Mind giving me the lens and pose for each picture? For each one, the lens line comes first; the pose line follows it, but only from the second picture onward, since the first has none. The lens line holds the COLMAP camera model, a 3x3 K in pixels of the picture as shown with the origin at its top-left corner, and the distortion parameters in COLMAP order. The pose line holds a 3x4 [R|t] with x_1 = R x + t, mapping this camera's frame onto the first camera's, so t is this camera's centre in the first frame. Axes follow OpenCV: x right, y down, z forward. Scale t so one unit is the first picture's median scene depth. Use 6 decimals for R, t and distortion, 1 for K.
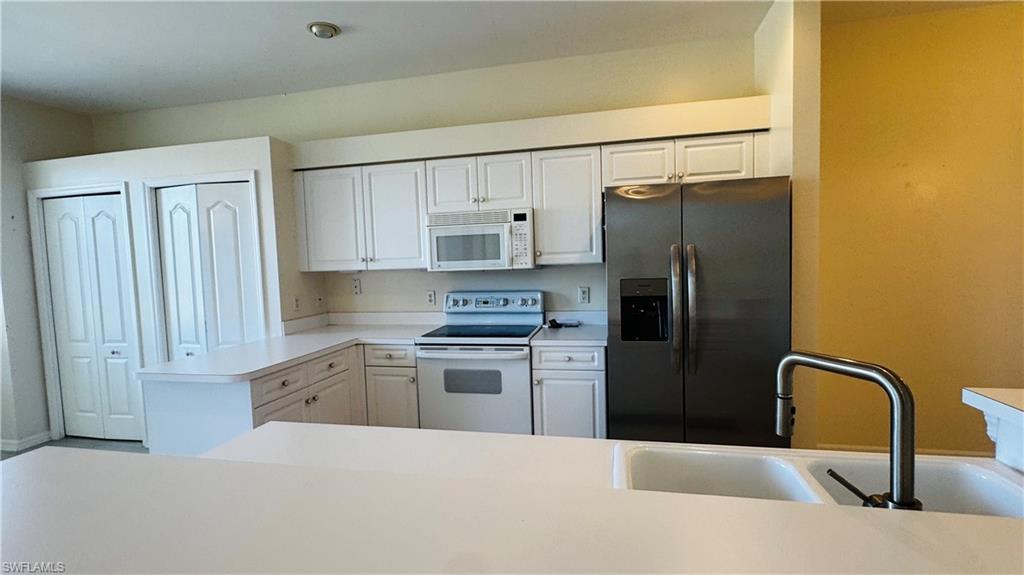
lens RADIAL K [[477.9, 0, 511.7], [0, 477.9, 281.6], [0, 0, 1]] dist [-0.005897, -0.002891]
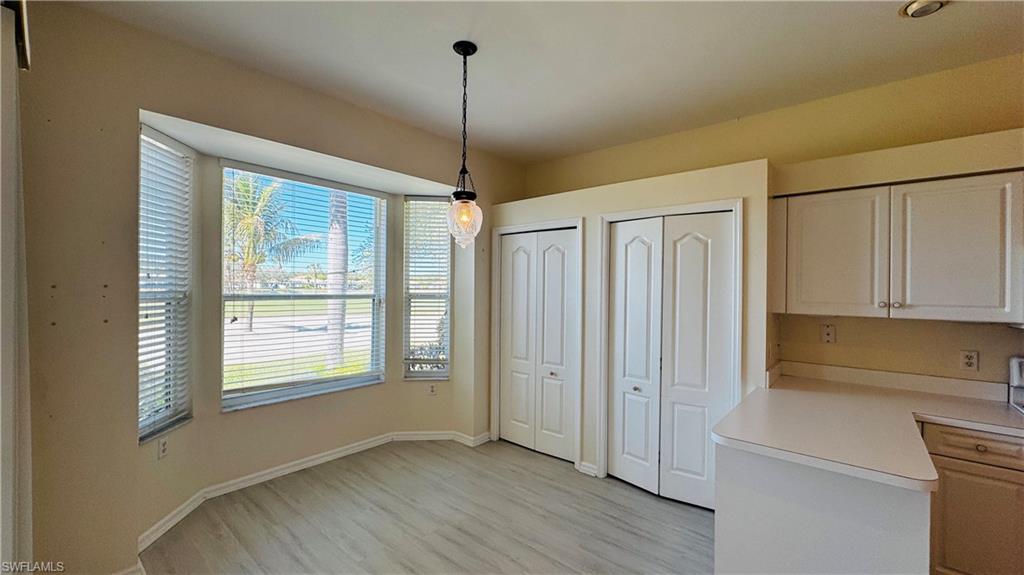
lens RADIAL K [[409.2, 0, 511.5], [0, 409.2, 291.4], [0, 0, 1]] dist [-0.005131, -0.001019]
pose [[0.876957, 0.052019, -0.477745, -0.494924], [-0.081723, 0.995787, -0.041586, 0.008665], [0.473569, 0.075512, 0.877513, 0.121541]]
